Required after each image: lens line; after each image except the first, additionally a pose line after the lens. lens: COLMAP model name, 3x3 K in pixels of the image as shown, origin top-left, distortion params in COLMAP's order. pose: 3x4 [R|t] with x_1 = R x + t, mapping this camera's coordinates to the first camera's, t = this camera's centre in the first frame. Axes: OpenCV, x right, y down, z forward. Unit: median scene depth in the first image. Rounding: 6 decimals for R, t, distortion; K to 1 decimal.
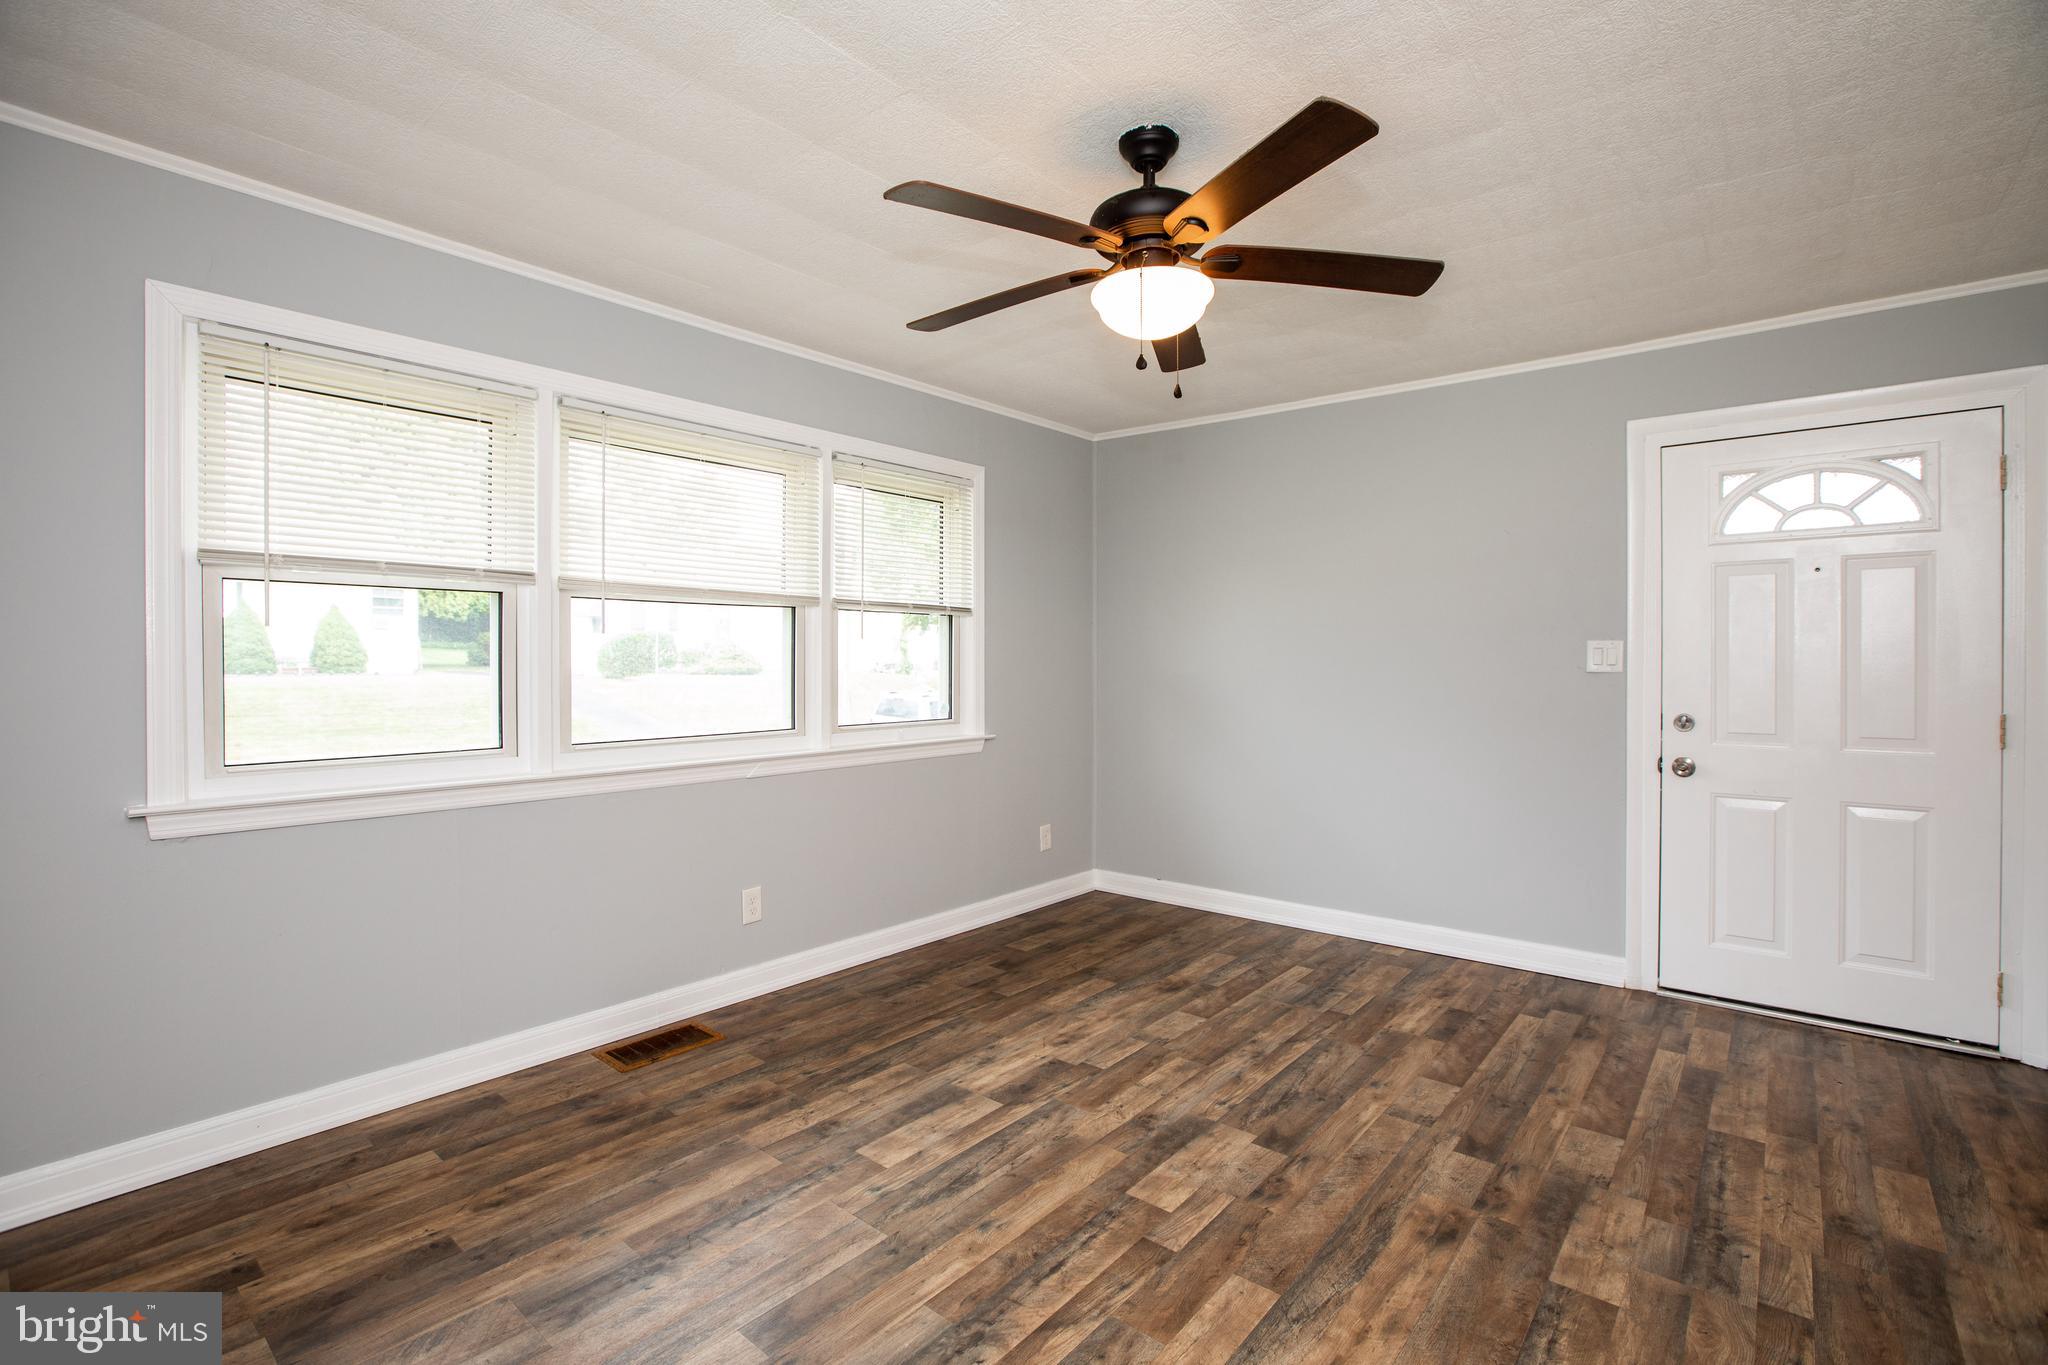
lens RADIAL K [[933.7, 0, 1024.2], [0, 933.7, 668.7], [0, 0, 1]] dist [-0.041809, 0.013337]
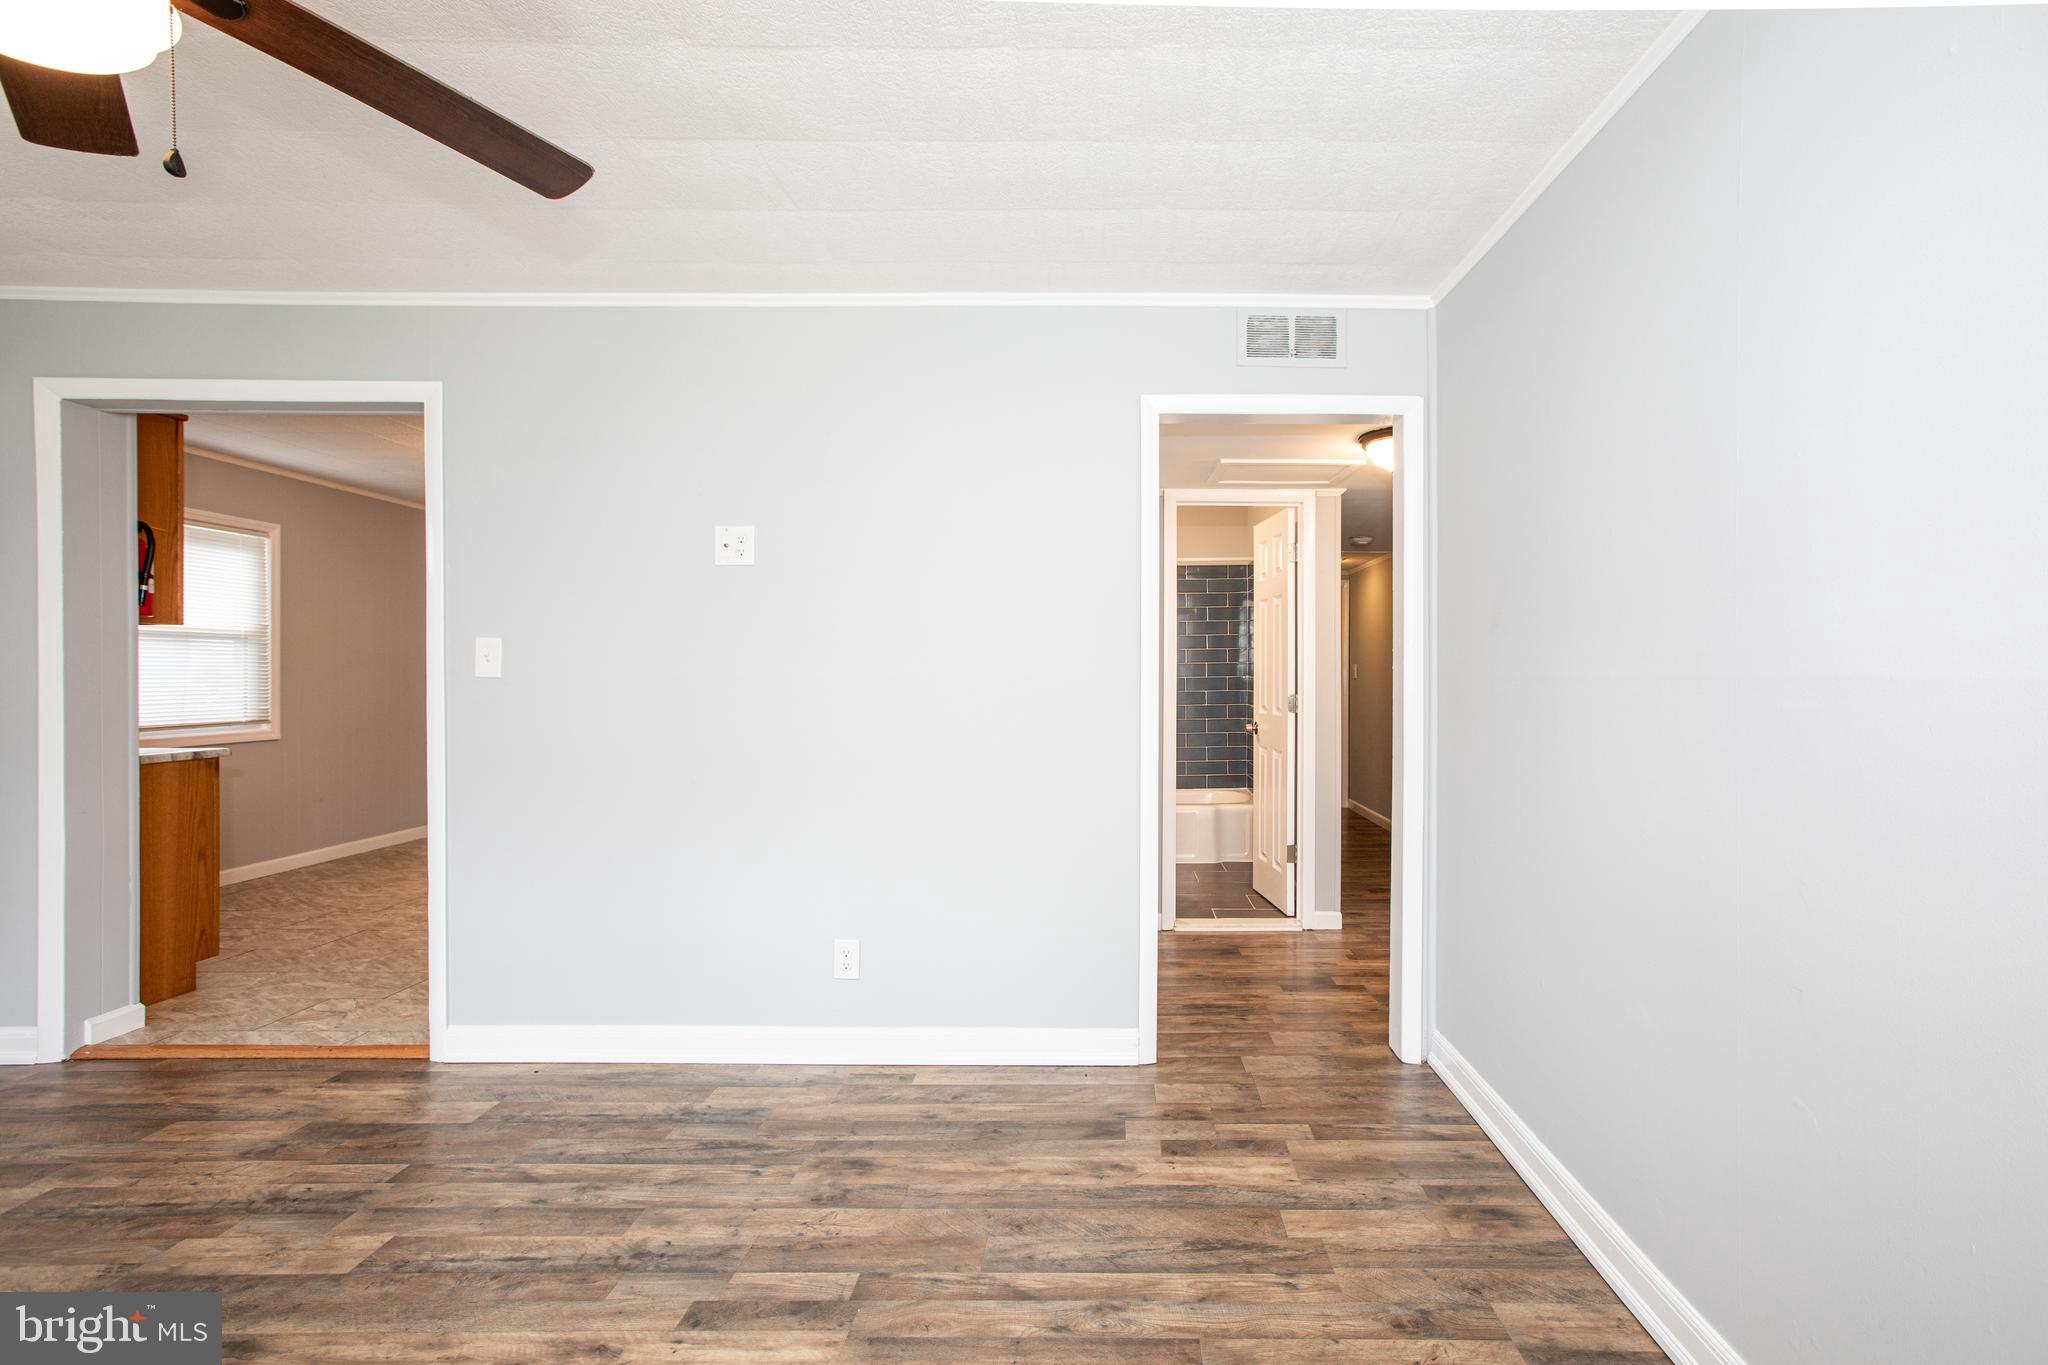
lens RADIAL K [[913.7, 0, 1105.2], [0, 913.7, 680.3], [0, 0, 1]] dist [-0.022654, 0.013457]
pose [[-0.647225, -0.004709, 0.762284, -0.476885], [0.000164, 0.999980, 0.006316, 0.000923], [-0.762299, 0.004213, -0.647212, 0.645506]]
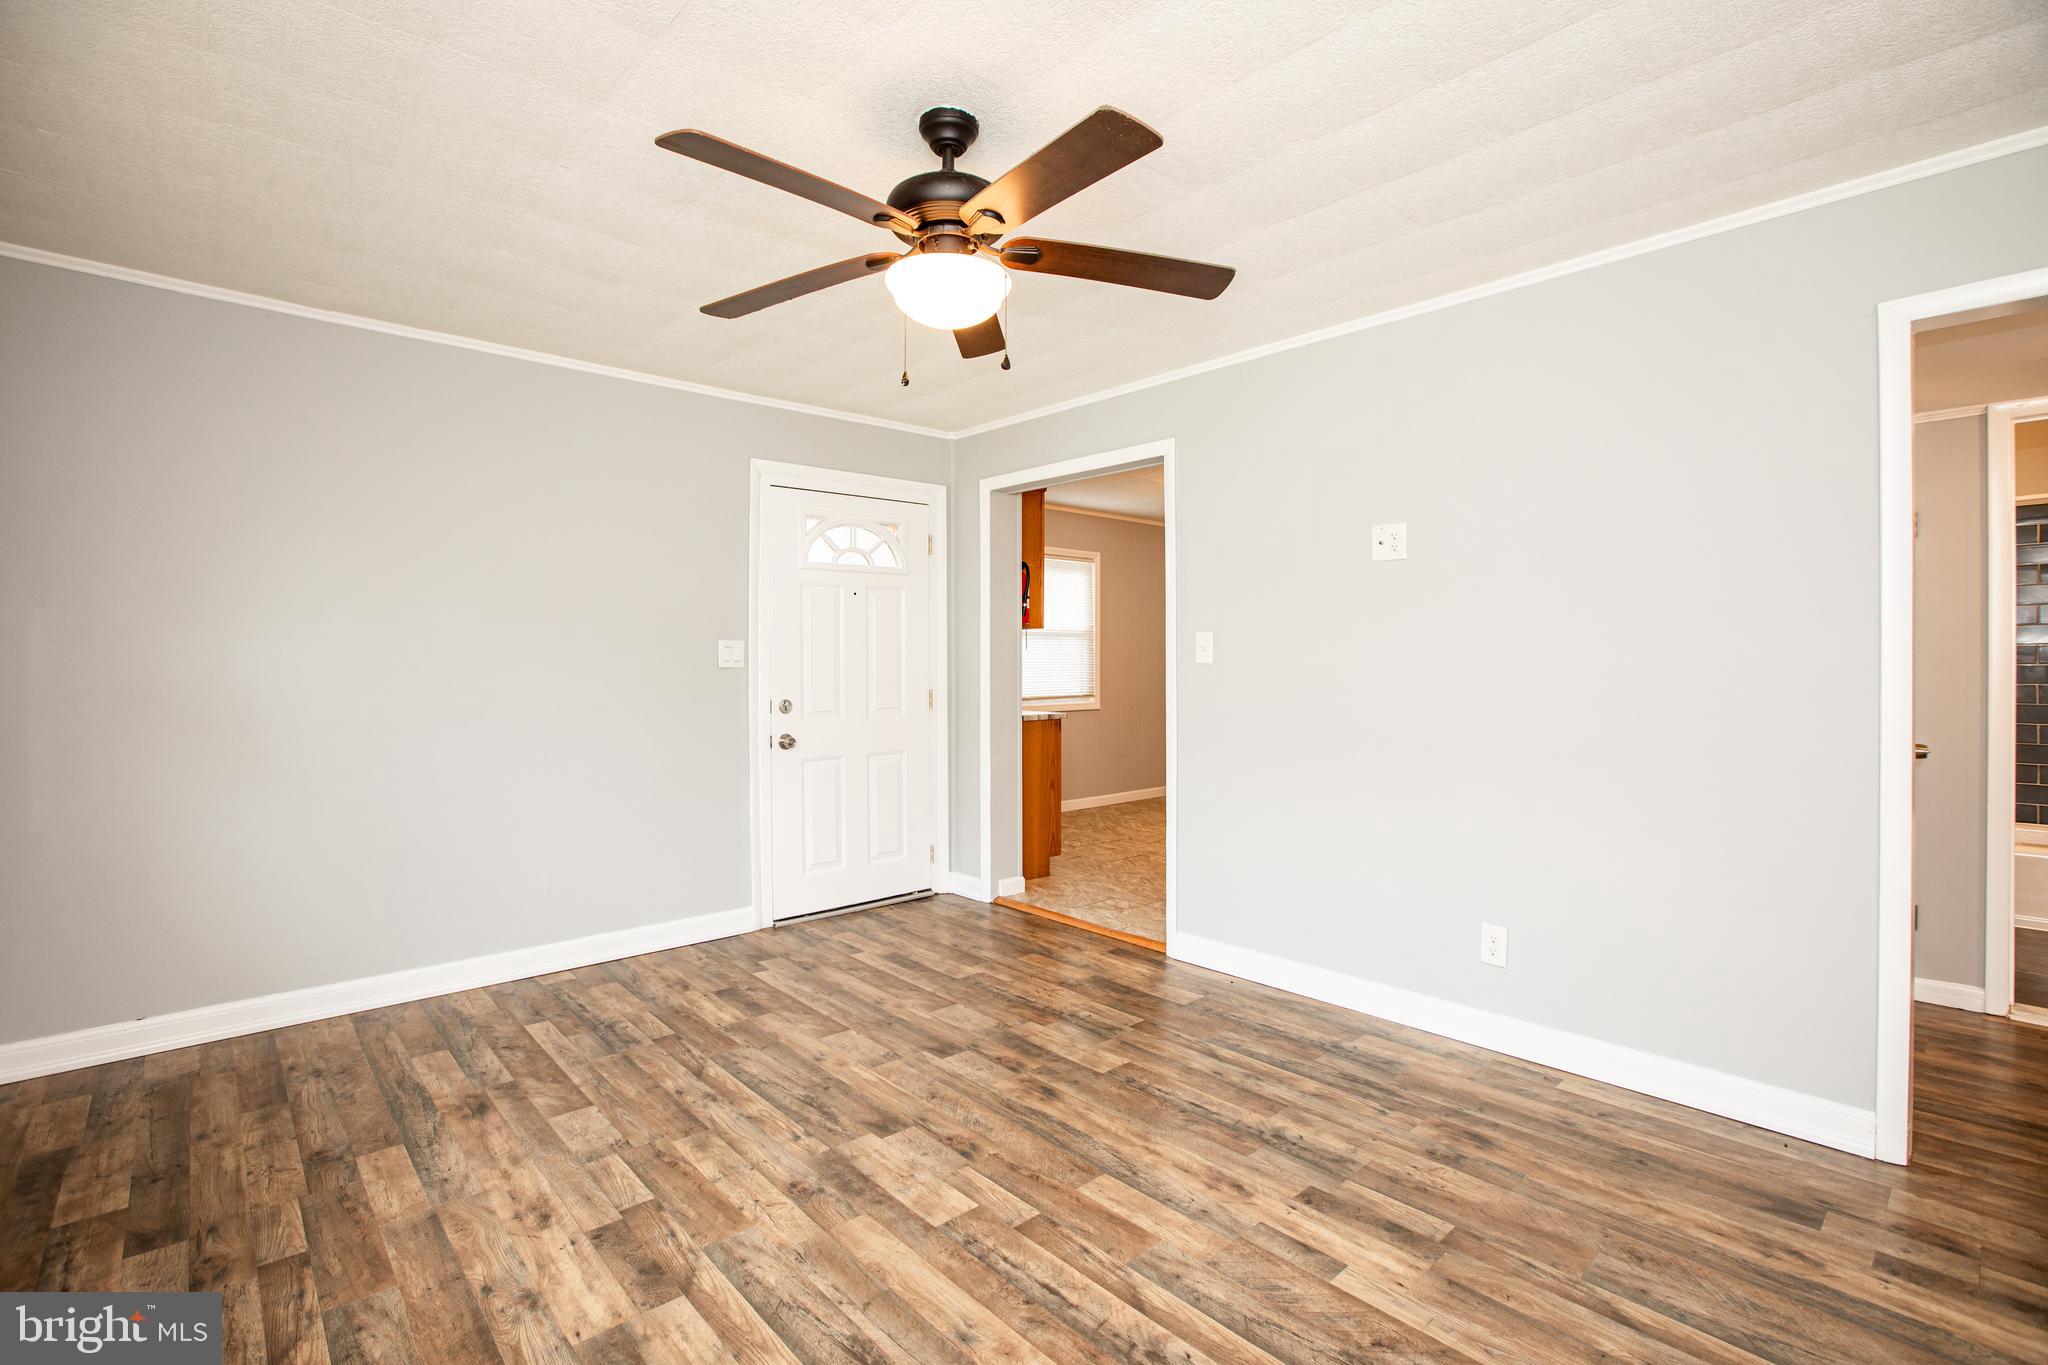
lens RADIAL K [[933.7, 0, 1024.2], [0, 933.7, 668.7], [0, 0, 1]] dist [-0.041809, 0.013337]
pose [[0.133059, -0.009206, 0.991065, -0.600395], [0.006579, 0.999943, 0.008405, -0.002586], [-0.991086, 0.005402, 0.133112, 0.591028]]
